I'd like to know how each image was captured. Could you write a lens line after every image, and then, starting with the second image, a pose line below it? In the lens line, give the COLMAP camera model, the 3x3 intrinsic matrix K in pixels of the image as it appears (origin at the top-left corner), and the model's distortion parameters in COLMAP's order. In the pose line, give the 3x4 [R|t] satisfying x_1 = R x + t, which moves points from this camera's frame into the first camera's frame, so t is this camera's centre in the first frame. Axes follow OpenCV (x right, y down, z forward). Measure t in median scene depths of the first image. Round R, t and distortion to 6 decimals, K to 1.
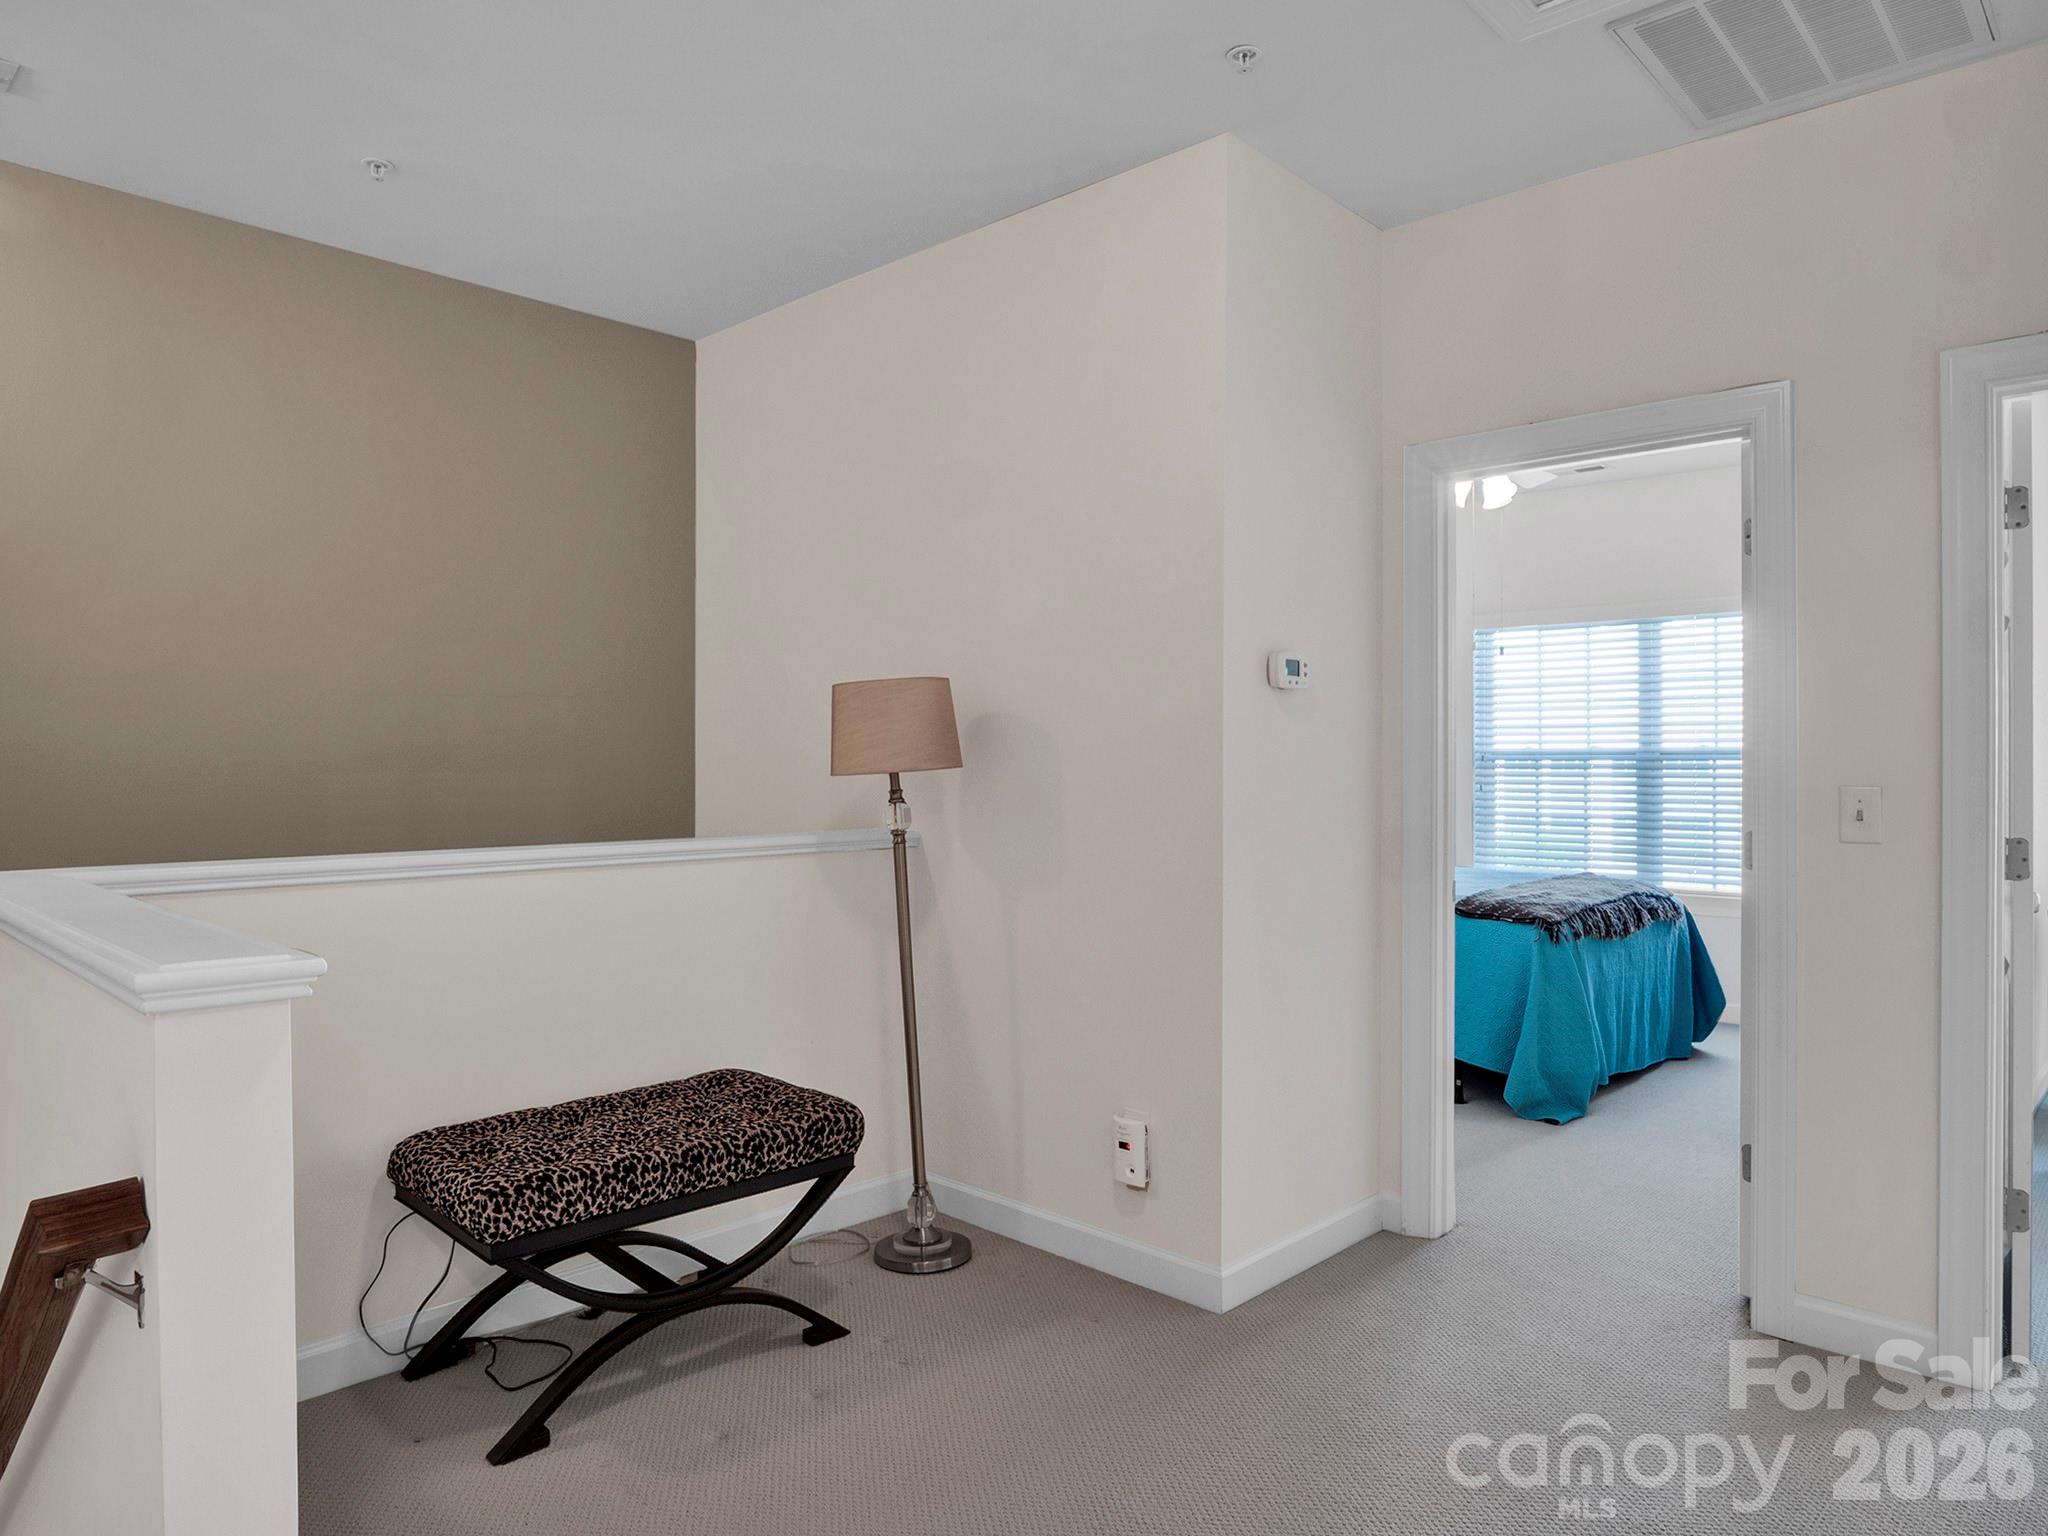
lens RADIAL K [[1323.9, 0, 1024.0], [0, 1323.9, 768.0], [0, 0, 1]] dist [-0.018679, 0.002725]
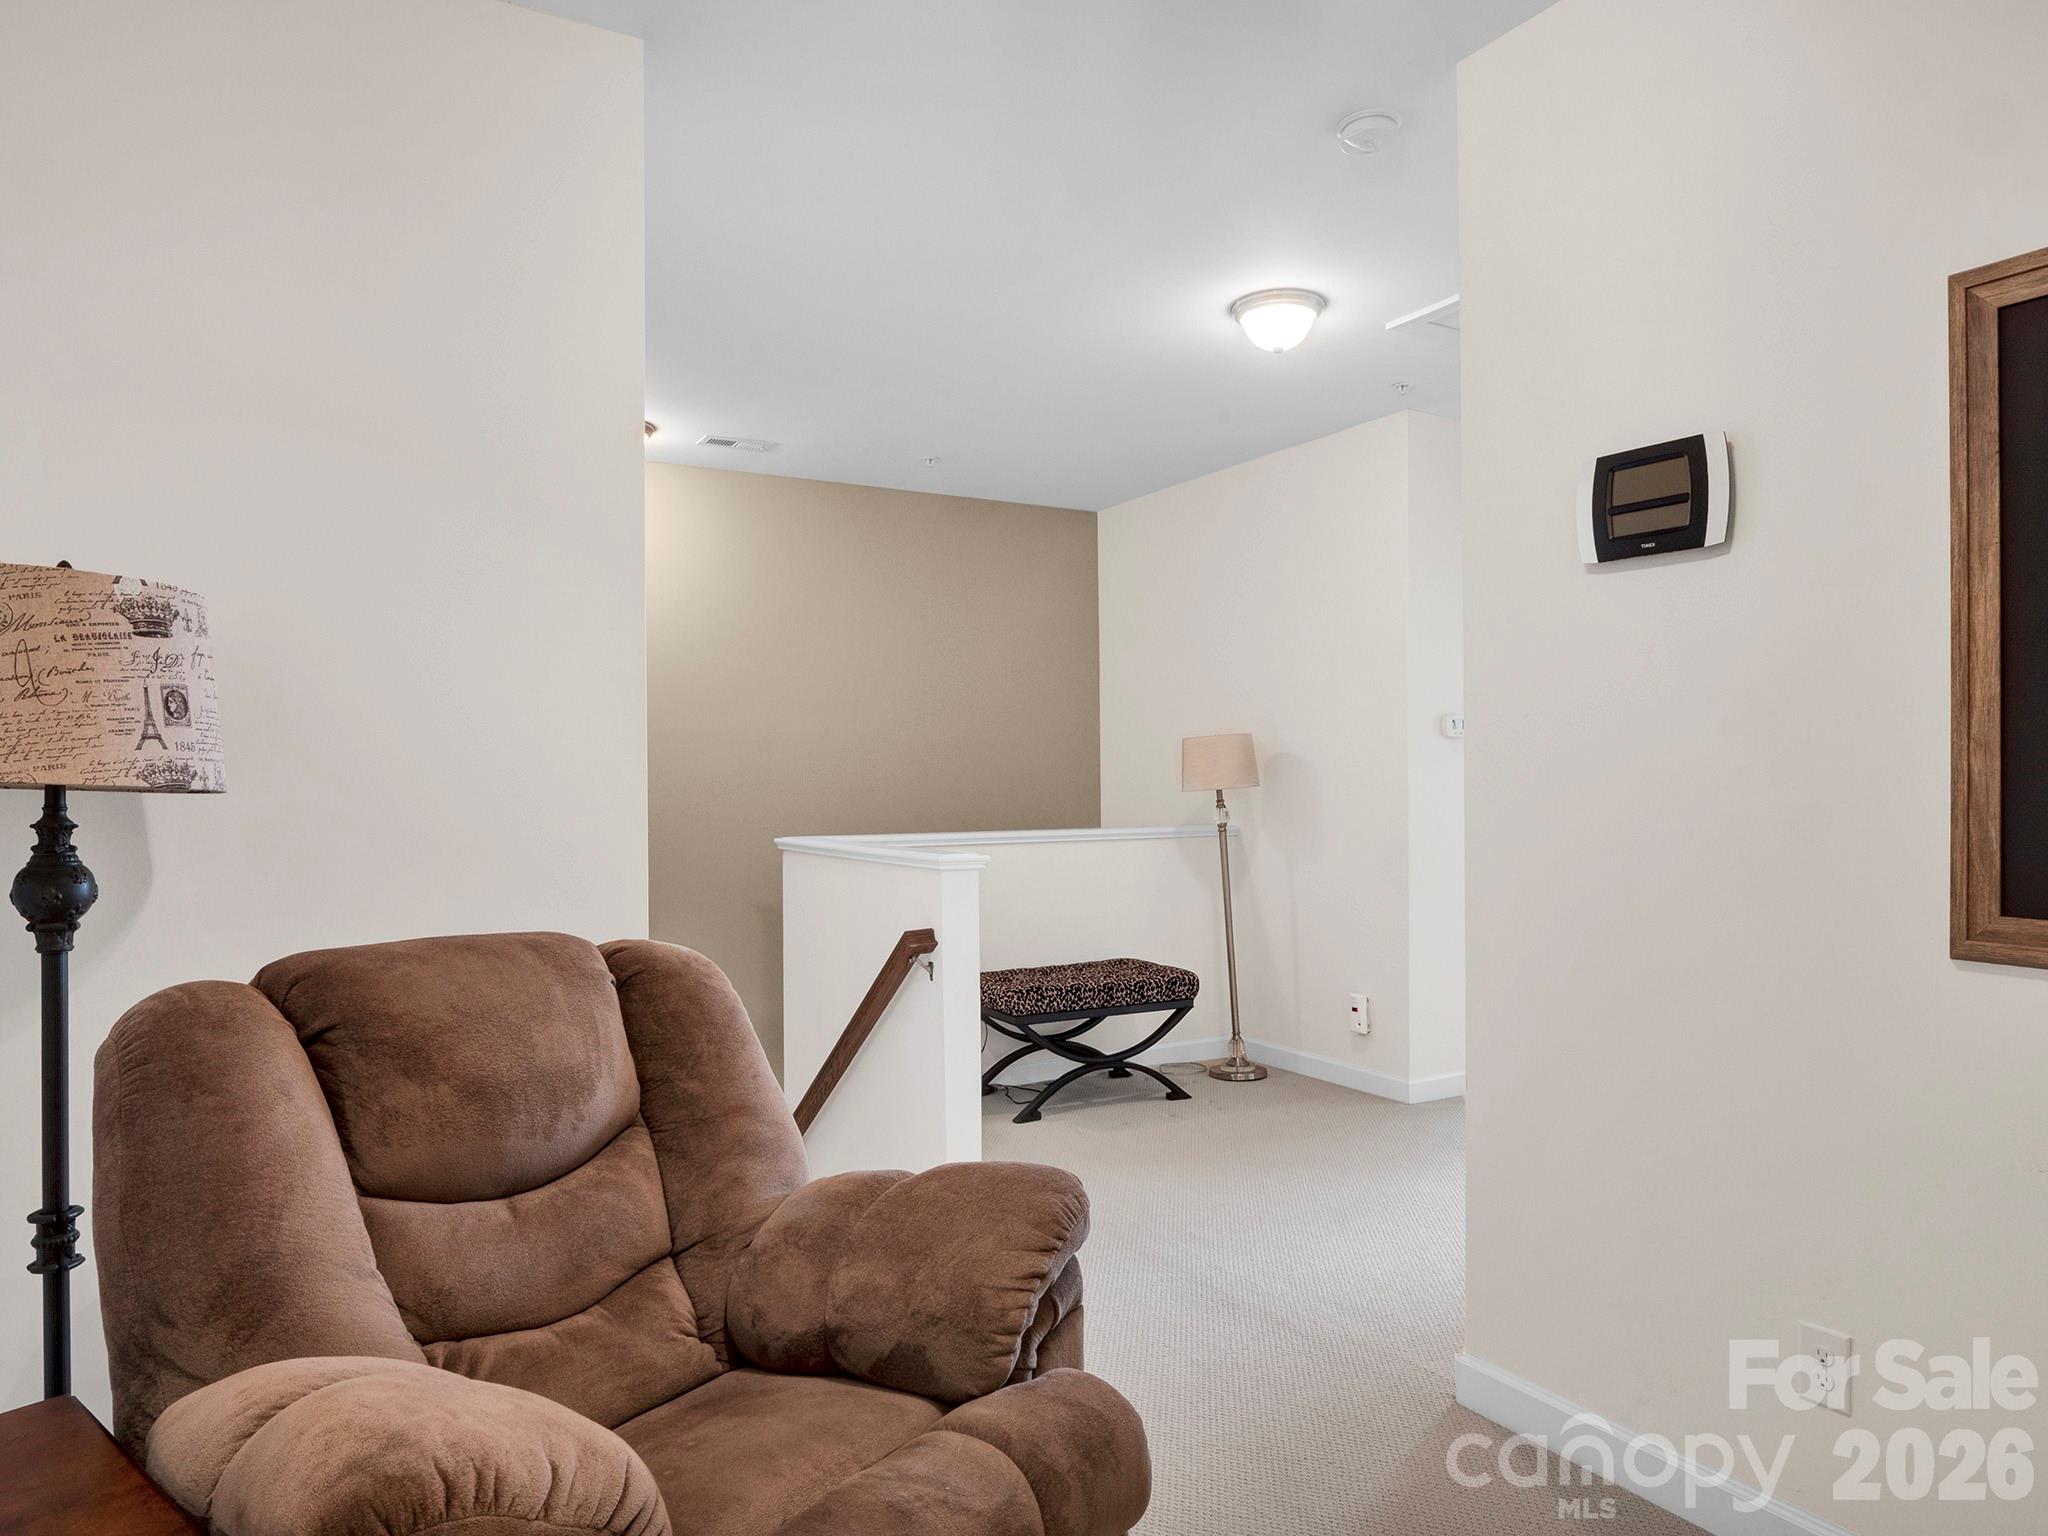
lens RADIAL K [[1323.9, 0, 1024.0], [0, 1323.9, 768.0], [0, 0, 1]] dist [-0.018679, 0.002725]
pose [[0.958586, -0.011282, -0.284579, 0.142263], [0.007078, 0.999850, -0.015795, 0.000460], [0.284715, 0.013127, 0.958522, -0.685470]]
